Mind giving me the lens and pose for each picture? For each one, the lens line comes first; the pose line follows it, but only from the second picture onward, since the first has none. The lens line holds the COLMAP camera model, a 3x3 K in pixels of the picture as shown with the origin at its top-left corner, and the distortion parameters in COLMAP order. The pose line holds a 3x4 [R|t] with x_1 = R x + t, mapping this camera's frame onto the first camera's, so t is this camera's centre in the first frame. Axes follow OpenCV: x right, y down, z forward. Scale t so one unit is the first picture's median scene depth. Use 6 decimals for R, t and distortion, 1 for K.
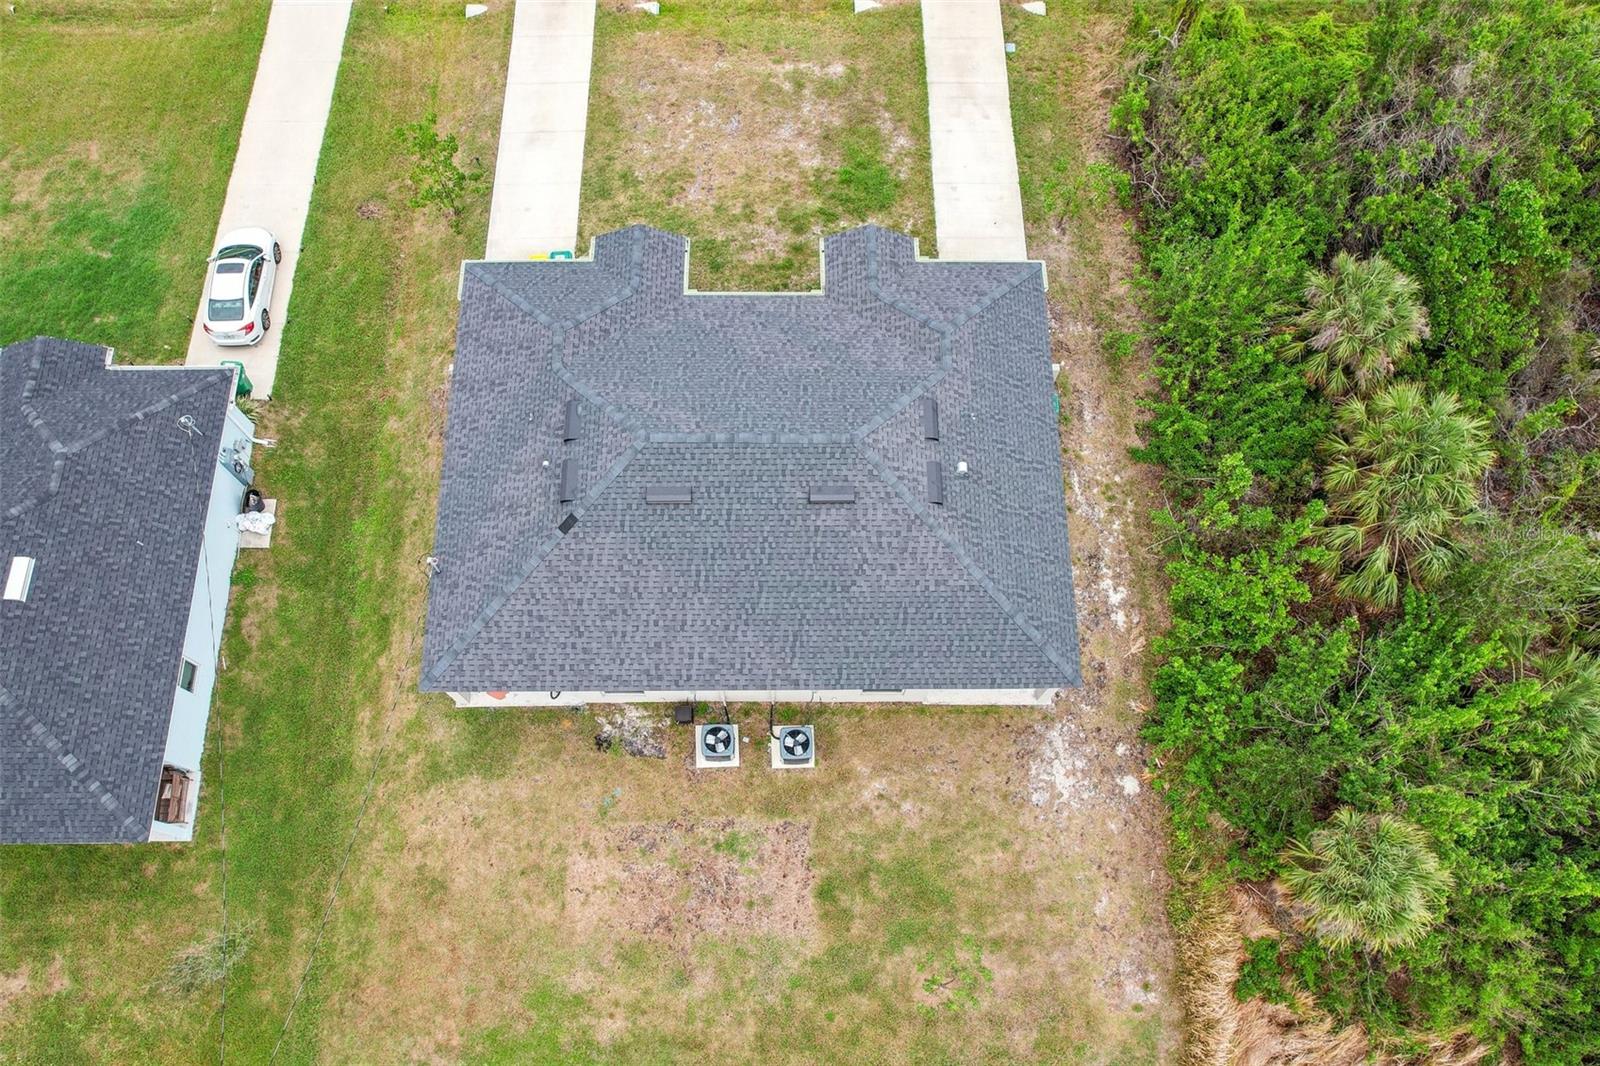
lens RADIAL K [[978.8, 0, 800.0], [0, 978.8, 533.0], [0, 0, 1]] dist [-0.028778, -0.064477]
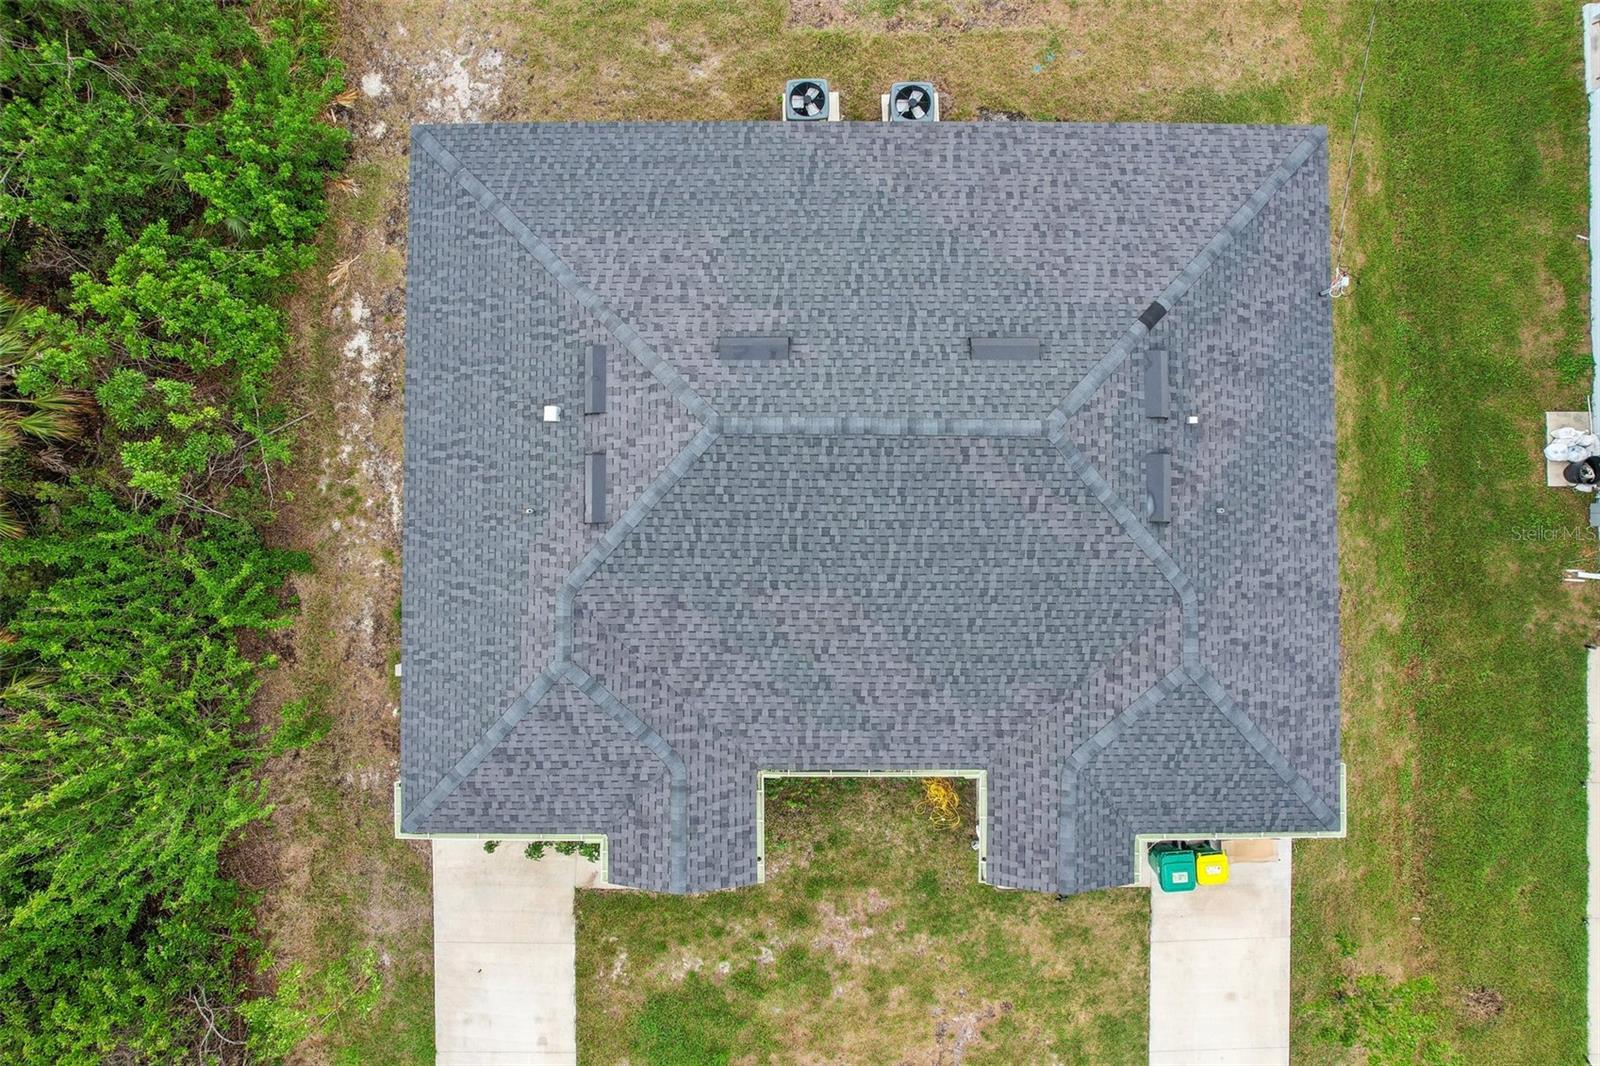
lens RADIAL K [[1050.8, 0, 796.2], [0, 1050.8, 527.3], [0, 0, 1]] dist [-0.071635, 0.049176]
pose [[-0.999904, -0.008238, -0.011113, 0.010365], [0.003857, -0.937518, 0.347914, -0.350649], [-0.013285, 0.347838, 0.937460, 0.349453]]
